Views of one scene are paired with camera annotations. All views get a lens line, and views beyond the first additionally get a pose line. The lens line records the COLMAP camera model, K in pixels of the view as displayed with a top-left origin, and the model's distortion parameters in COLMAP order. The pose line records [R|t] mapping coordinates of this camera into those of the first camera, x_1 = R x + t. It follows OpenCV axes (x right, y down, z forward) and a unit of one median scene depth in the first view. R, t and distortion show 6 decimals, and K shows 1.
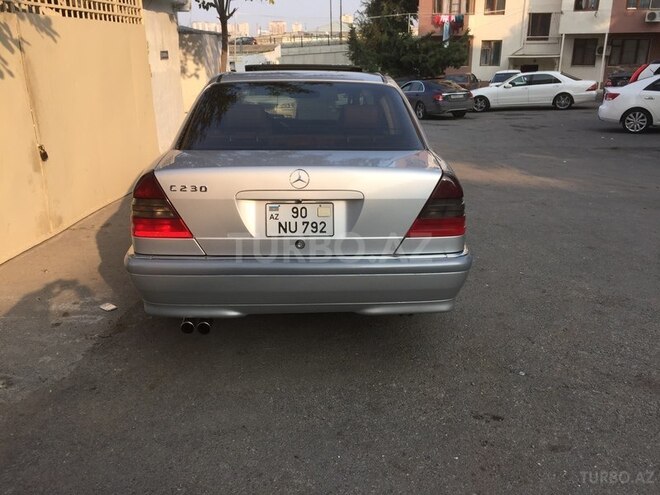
lens RADIAL K [[570.3, 0, 329.5], [0, 570.3, 249.2], [0, 0, 1]] dist [0.082127, -0.114944]
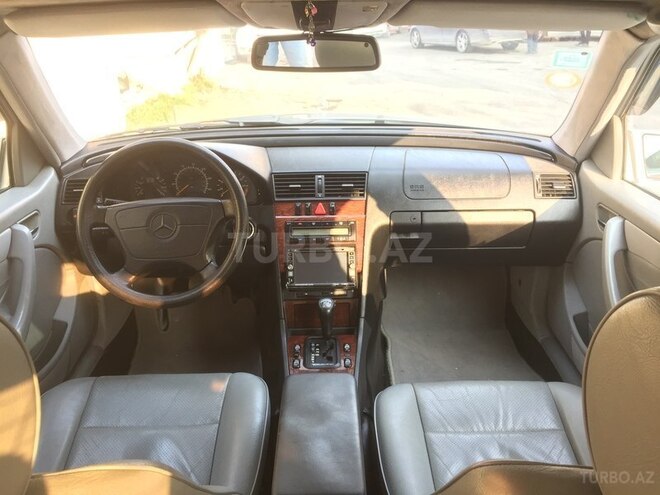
lens RADIAL K [[570.3, 0, 324.7], [0, 570.3, 248.8], [0, 0, 1]] dist [0.082127, -0.114944]
pose [[0.999845, -0.003852, -0.017178, -0.102977], [0.005779, 0.993516, 0.113547, -0.251067], [0.016629, -0.113629, 0.993384, 0.882656]]
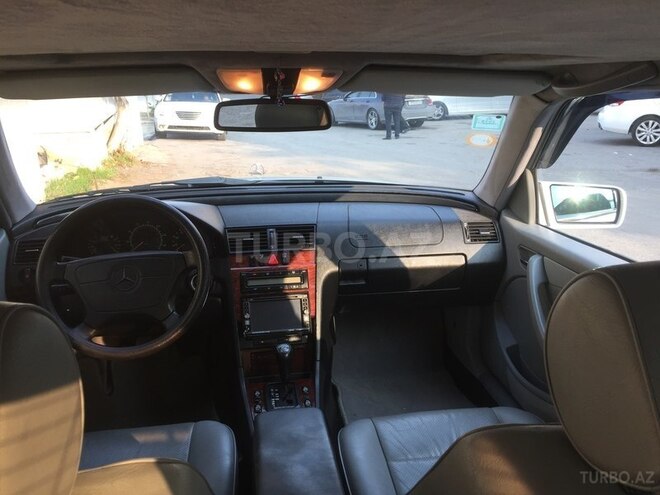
lens RADIAL K [[570.3, 0, 324.1], [0, 570.3, 249.2], [0, 0, 1]] dist [0.082127, -0.114944]
pose [[0.991877, -0.039173, 0.121016, -0.119212], [0.040275, 0.999166, -0.006681, -0.241263], [-0.120654, 0.011501, 0.992628, 0.864576]]
